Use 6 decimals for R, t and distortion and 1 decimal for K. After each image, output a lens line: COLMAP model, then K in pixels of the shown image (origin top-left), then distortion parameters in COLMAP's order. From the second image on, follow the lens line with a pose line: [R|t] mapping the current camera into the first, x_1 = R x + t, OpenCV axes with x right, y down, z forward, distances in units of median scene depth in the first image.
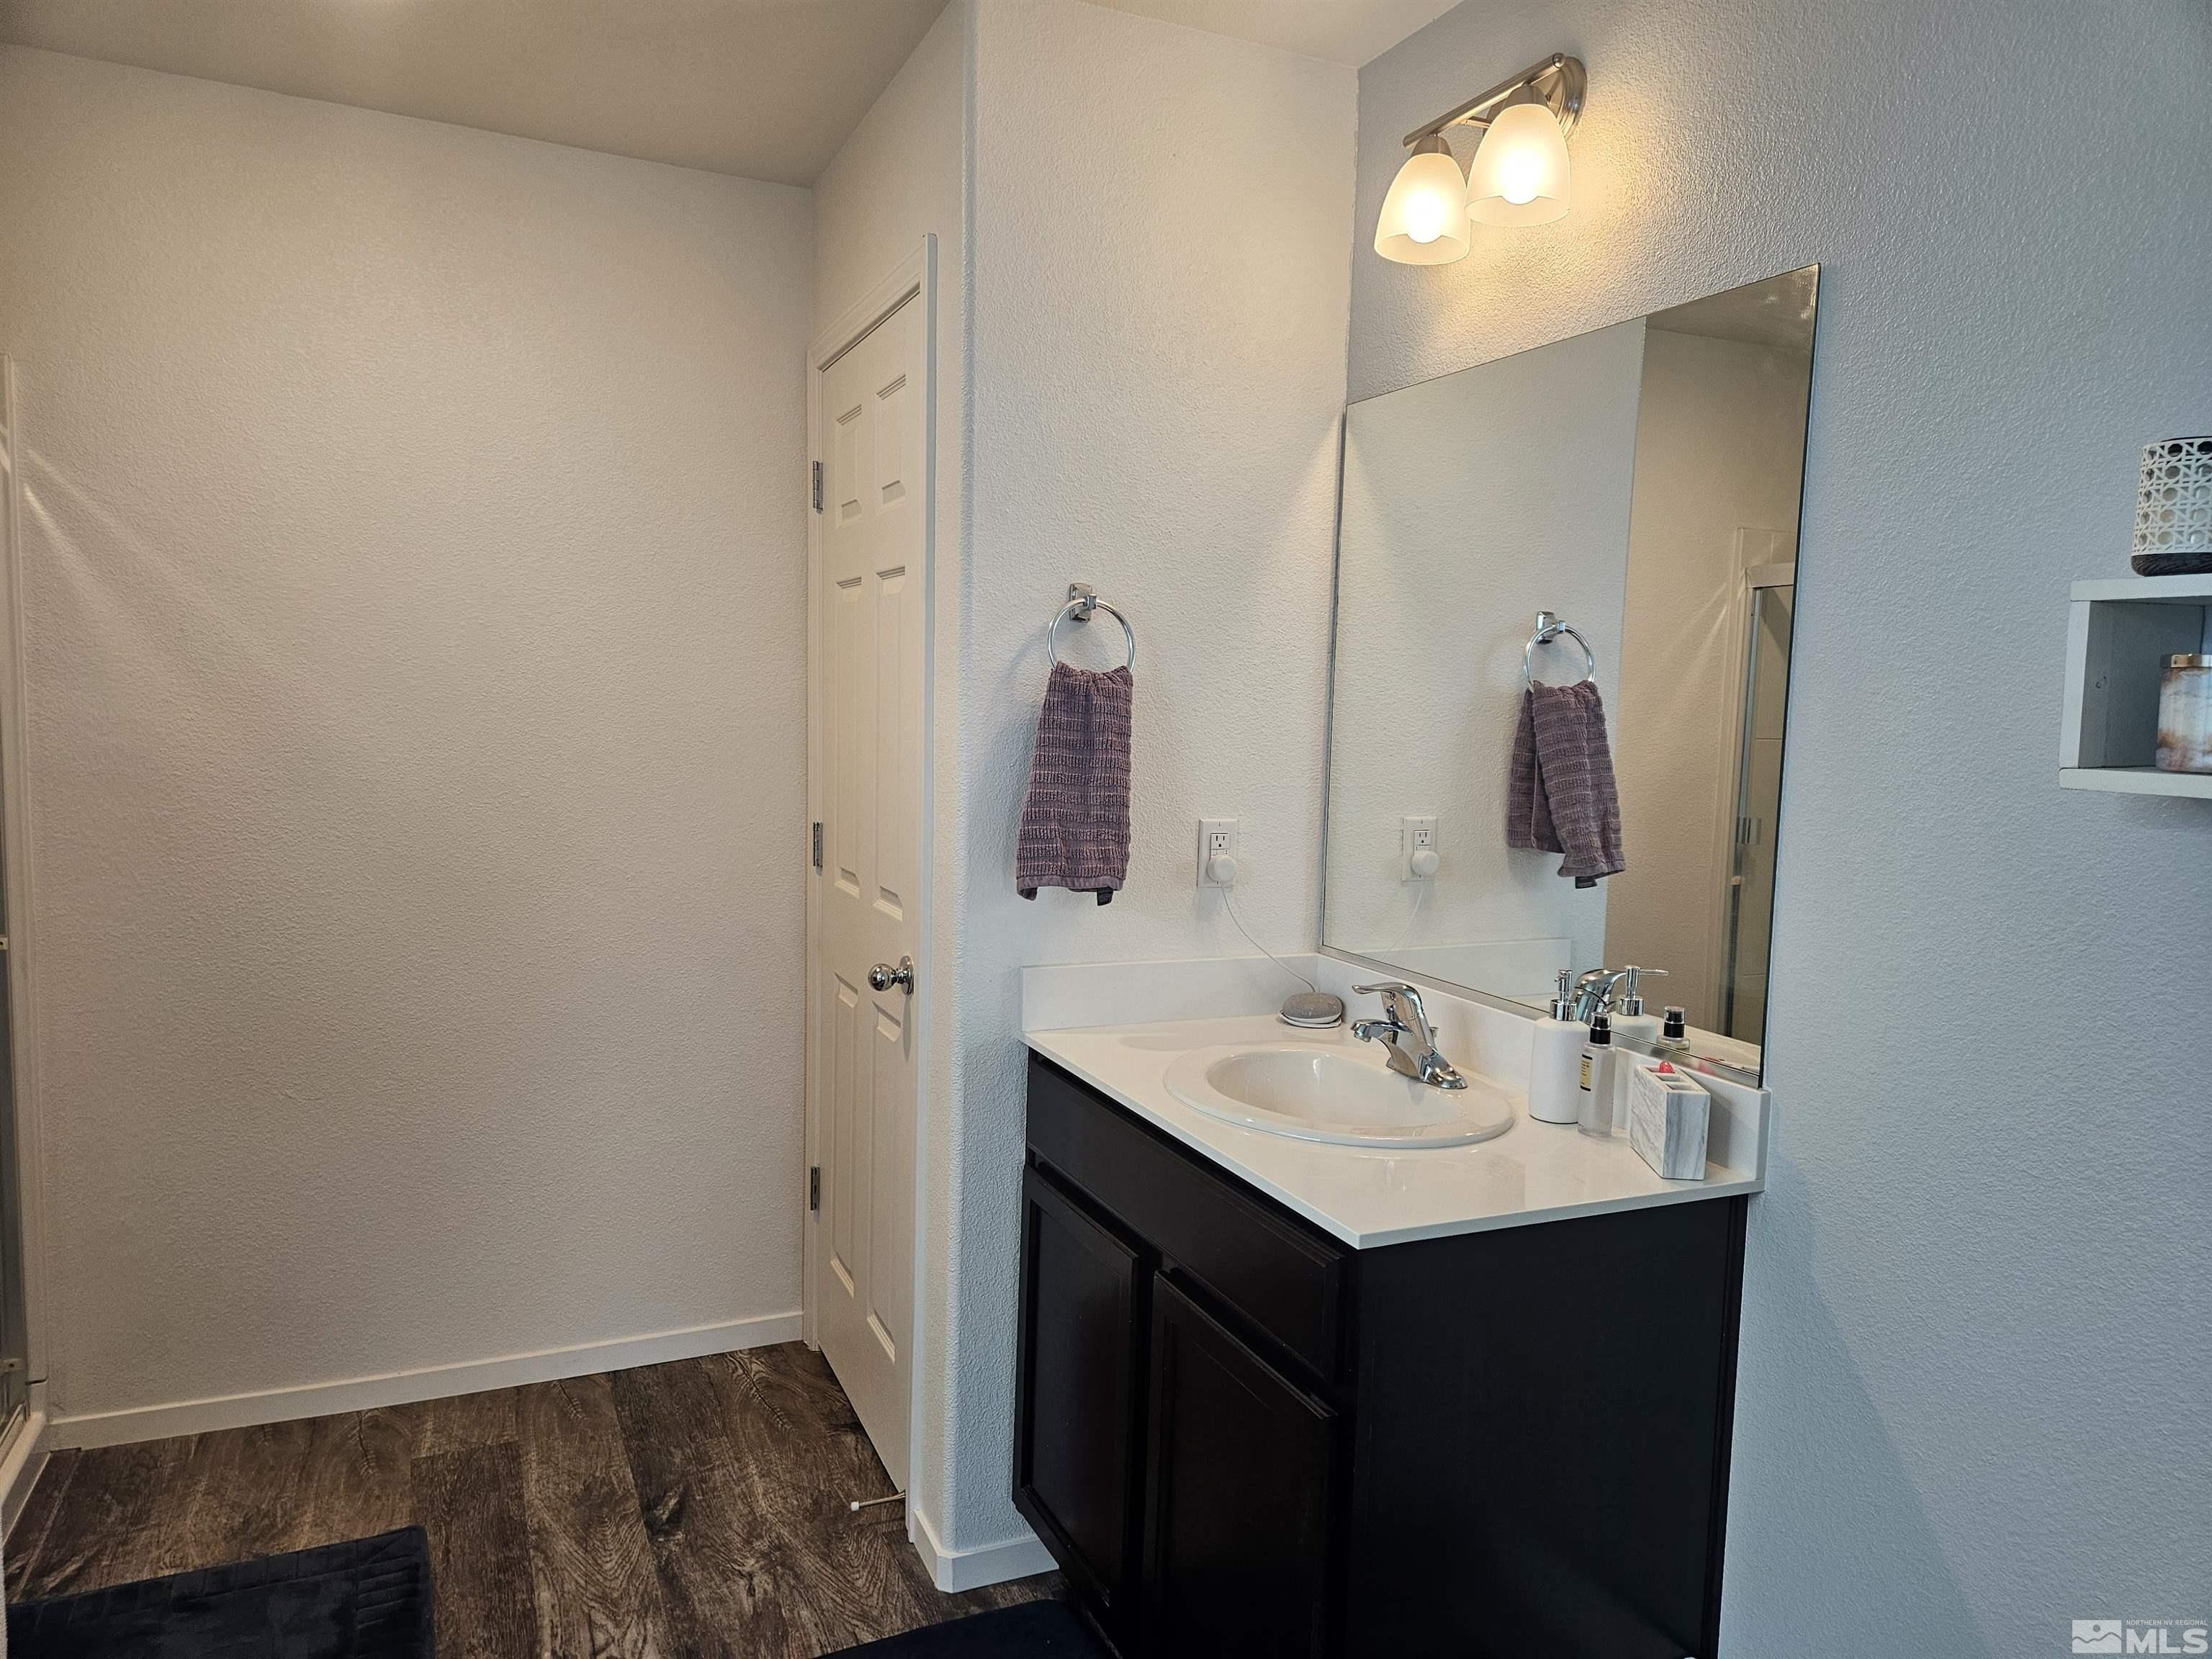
lens RADIAL K [[1475.2, 0, 1106.6], [0, 1475.2, 831.3], [0, 0, 1]] dist [0.067394, -0.052613]
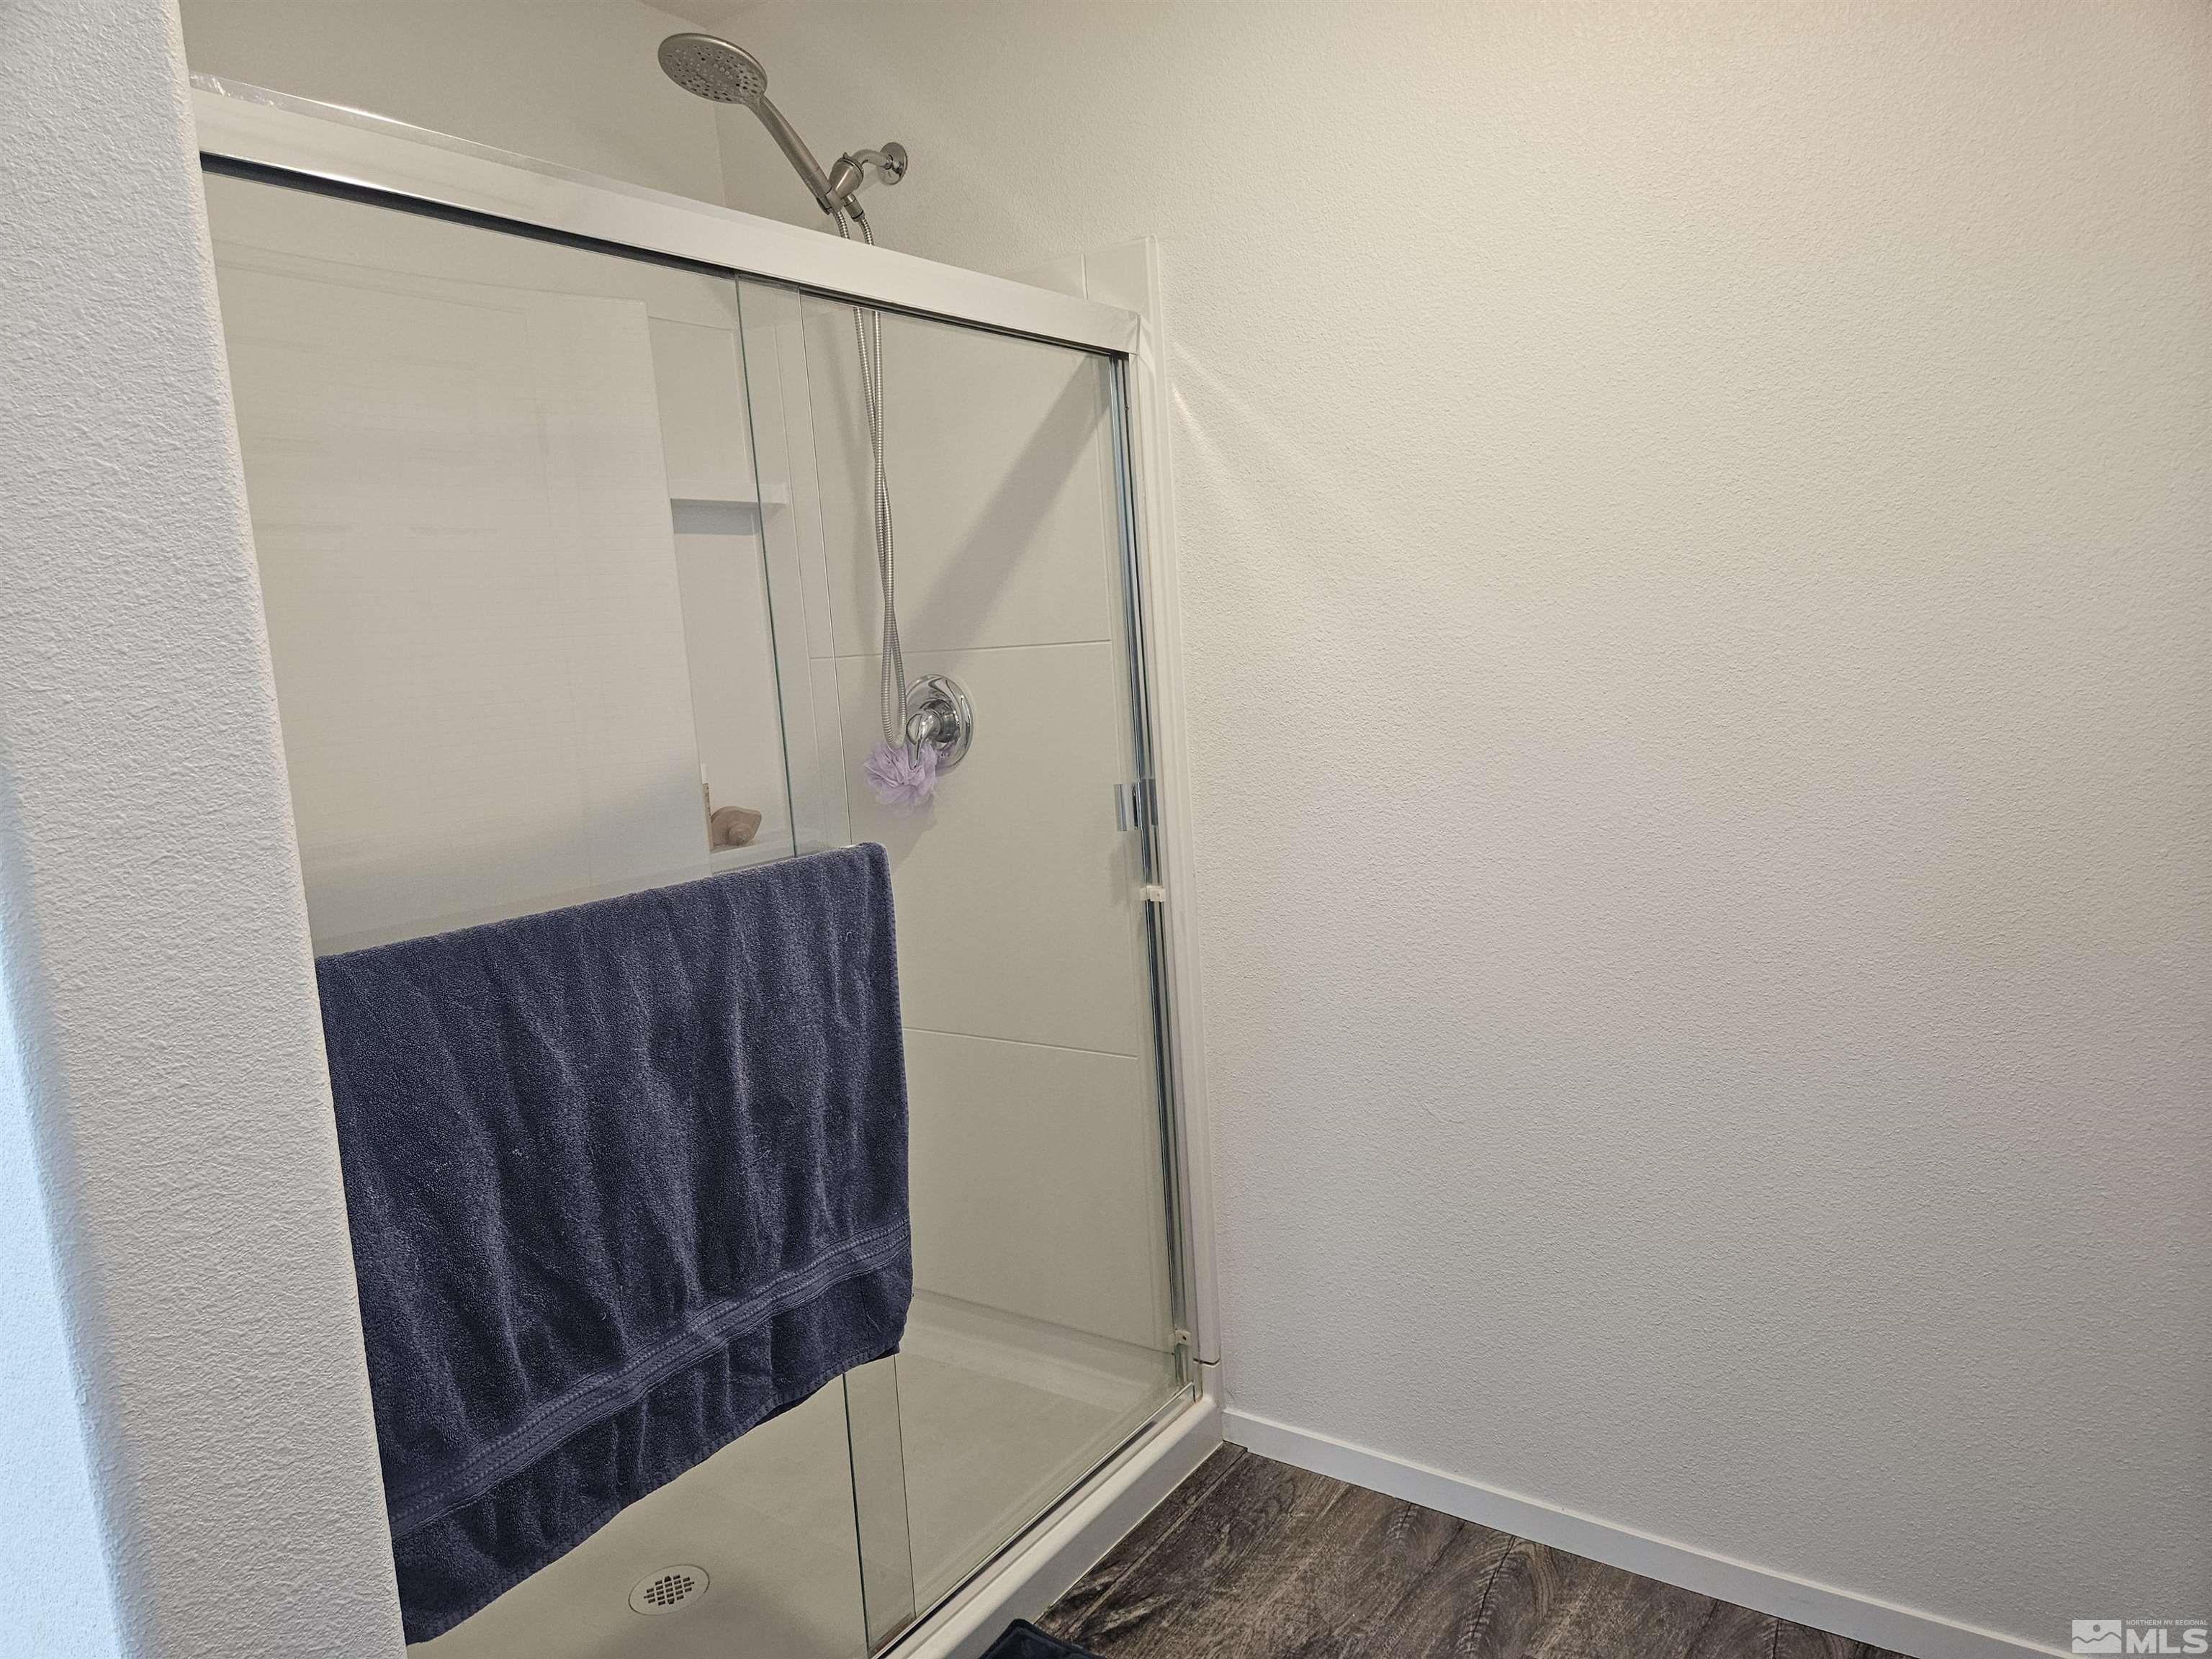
lens RADIAL K [[1475.2, 0, 1108.0], [0, 1475.2, 837.3], [0, 0, 1]] dist [0.067394, -0.052613]
pose [[0.514887, 0.058641, -0.855250, 0.027696], [0.011420, 0.997100, 0.075243, -0.029388], [0.857182, -0.048509, 0.512724, 0.486433]]
